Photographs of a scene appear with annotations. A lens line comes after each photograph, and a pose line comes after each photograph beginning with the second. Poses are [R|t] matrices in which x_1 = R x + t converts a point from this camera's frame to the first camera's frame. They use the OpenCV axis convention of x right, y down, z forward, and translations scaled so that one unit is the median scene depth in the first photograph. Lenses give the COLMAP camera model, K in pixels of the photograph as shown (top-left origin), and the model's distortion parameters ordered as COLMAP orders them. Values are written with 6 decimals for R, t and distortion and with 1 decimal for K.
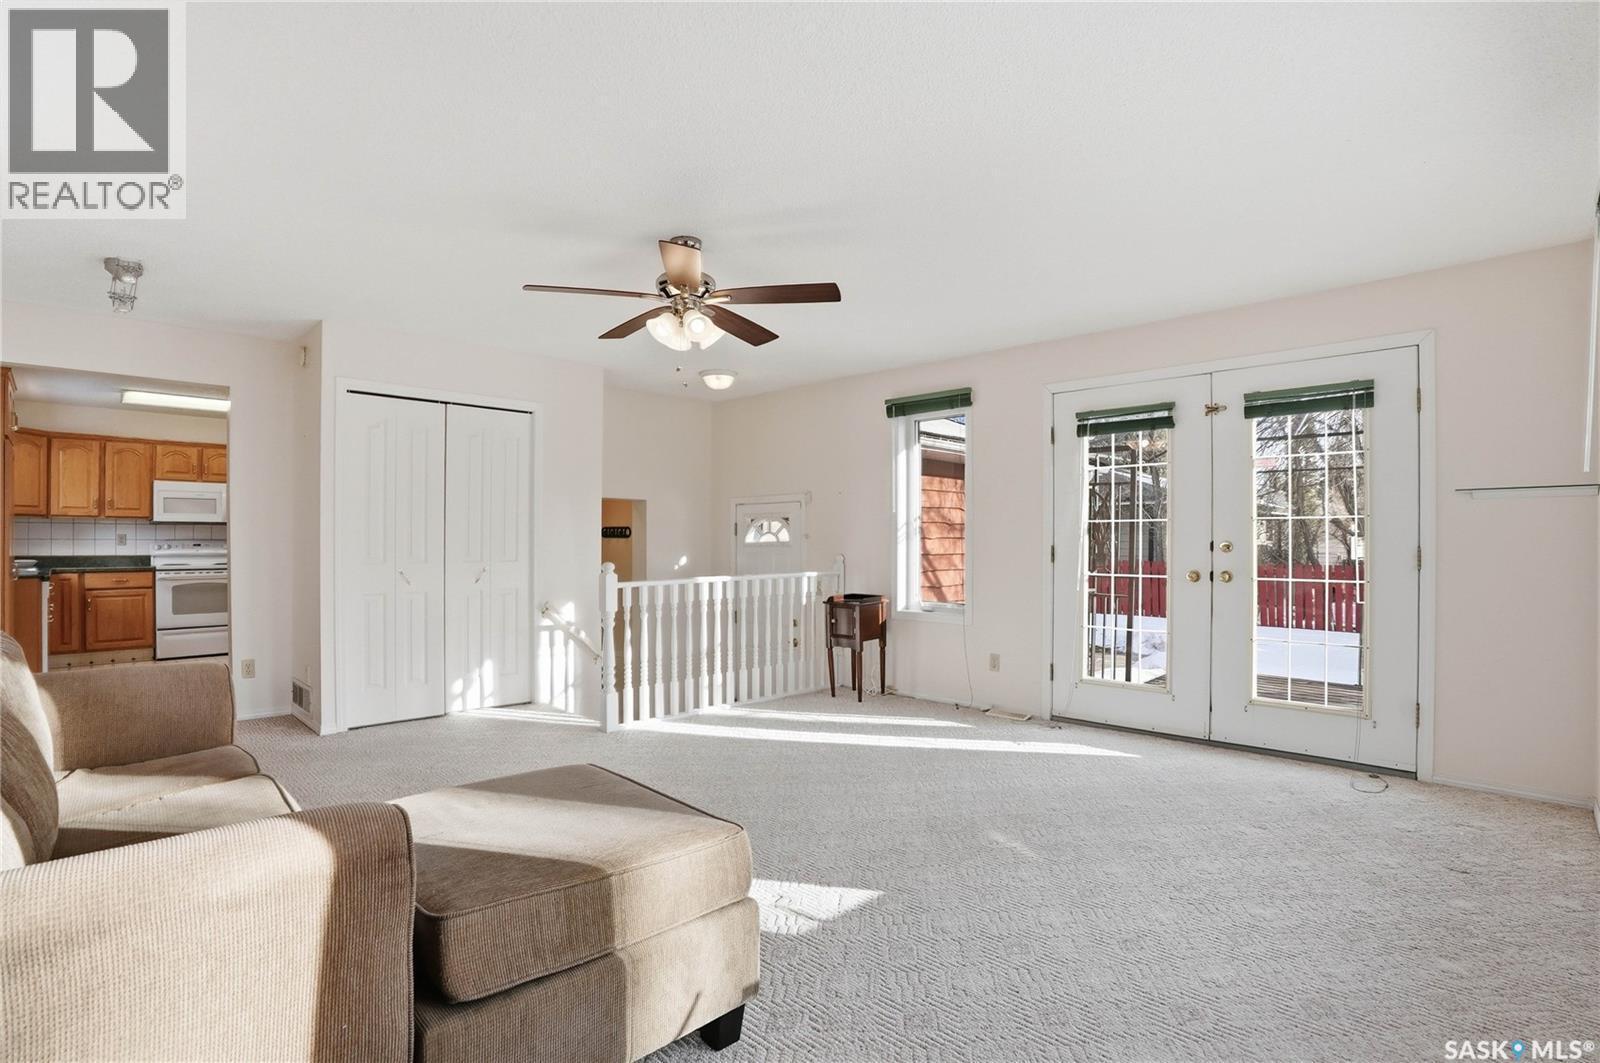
lens RADIAL K [[766.7, 0, 797.1], [0, 766.7, 546.9], [0, 0, 1]] dist [-0.050905, 0.016197]
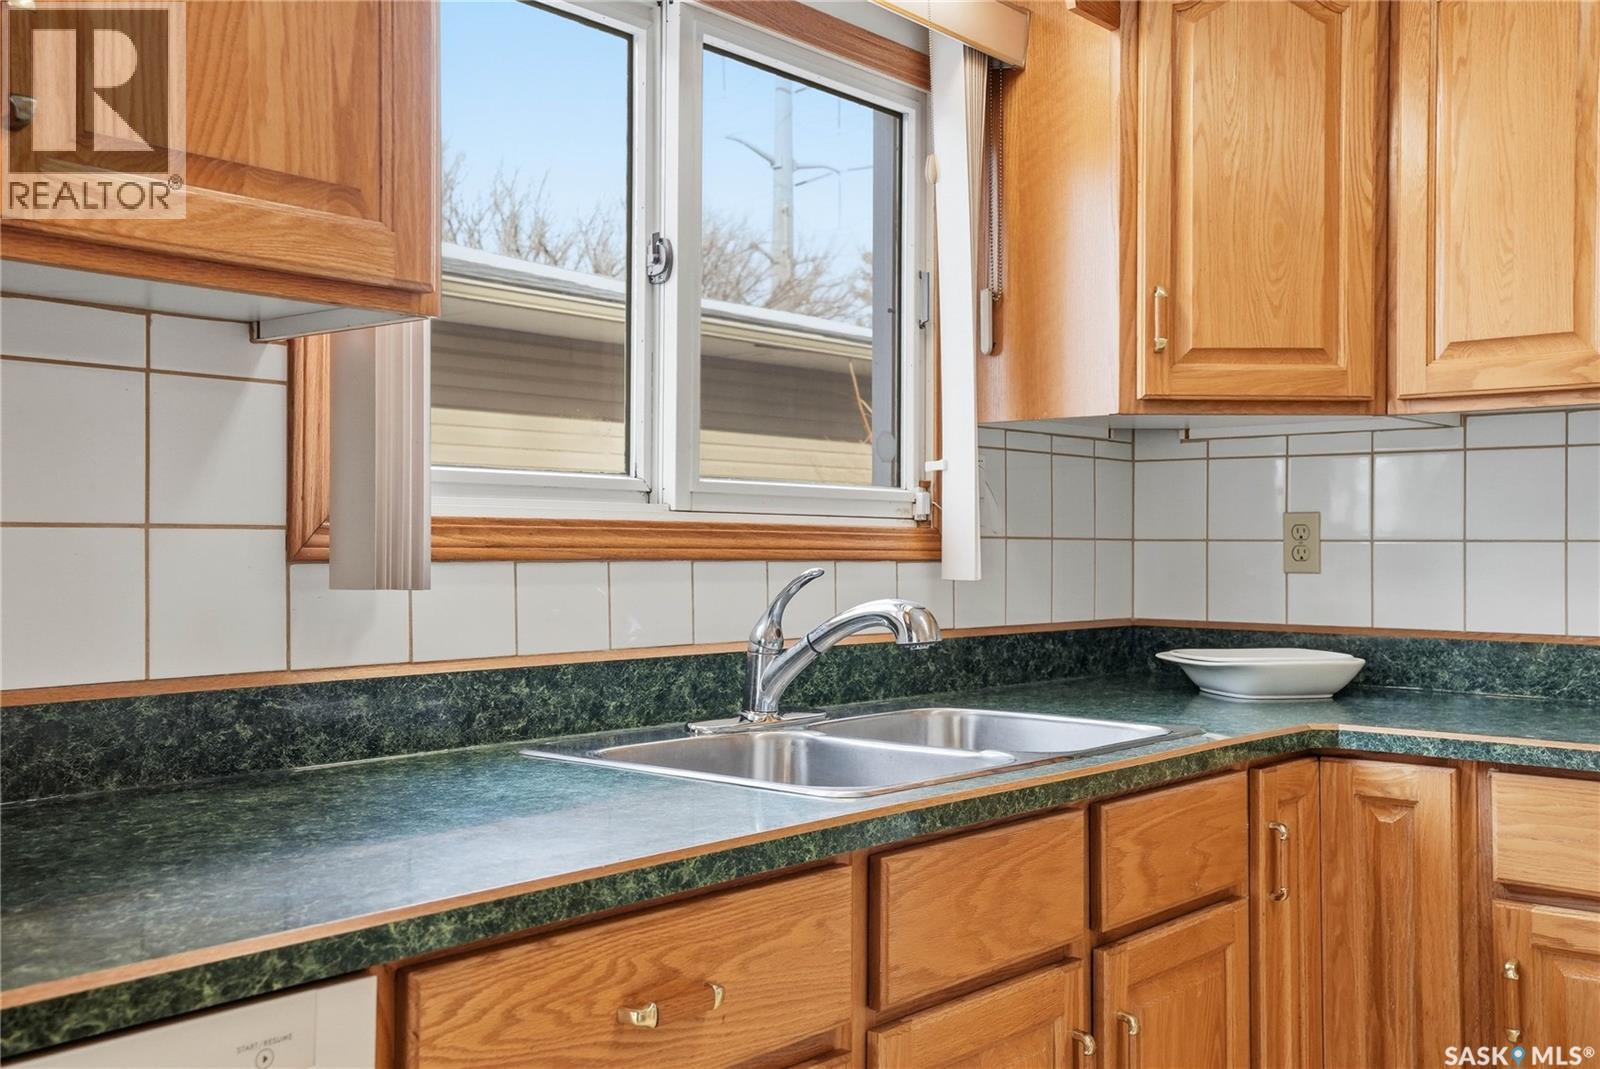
lens RADIAL K [[1588.8, 0, 803.2], [0, 1588.8, 529.7], [0, 0, 1]] dist [-0.003301, 0.216684]
pose [[0.082516, -0.015946, -0.996462, -0.625548], [-0.005597, 0.999849, -0.016464, -0.005872], [0.996574, 0.006936, 0.082414, 0.797561]]
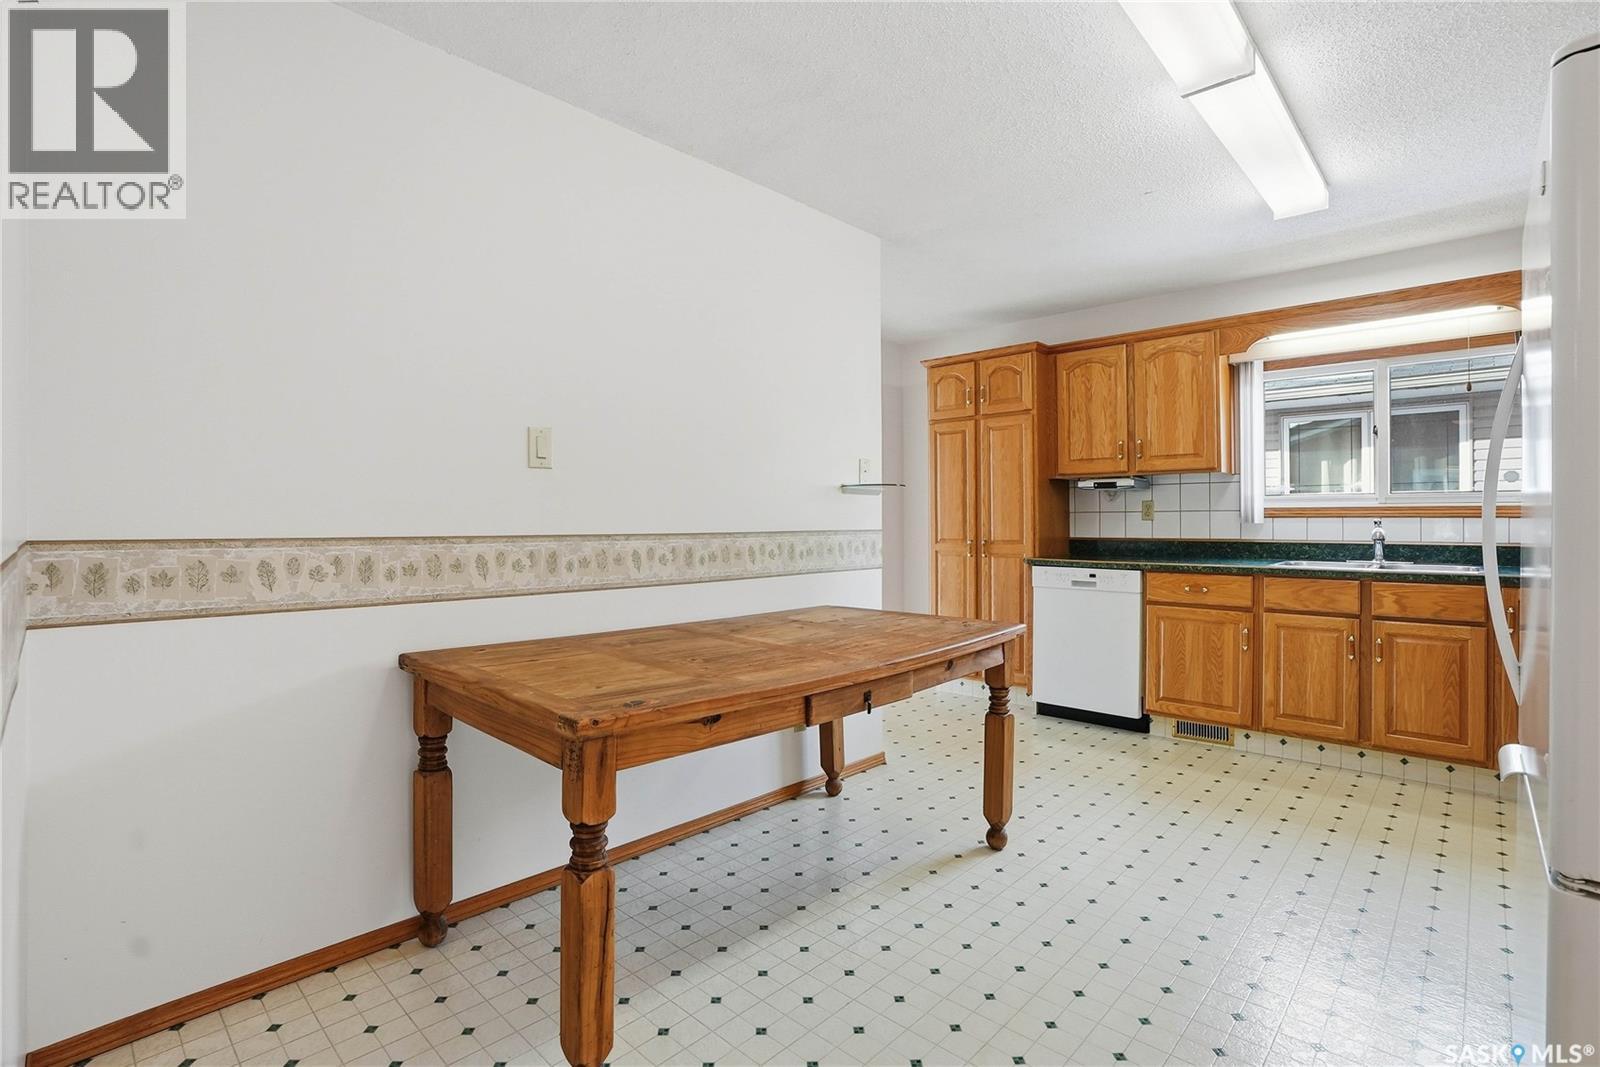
lens RADIAL K [[771.0, 0, 800.0], [0, 771.0, 533.5], [0, 0, 1]] dist [-0.001888, -0.000129]
pose [[-0.999053, -0.000768, -0.043497, -0.510768], [-0.001704, 0.999768, 0.021488, -0.004607], [0.043471, 0.021542, -0.998822, 1.314704]]
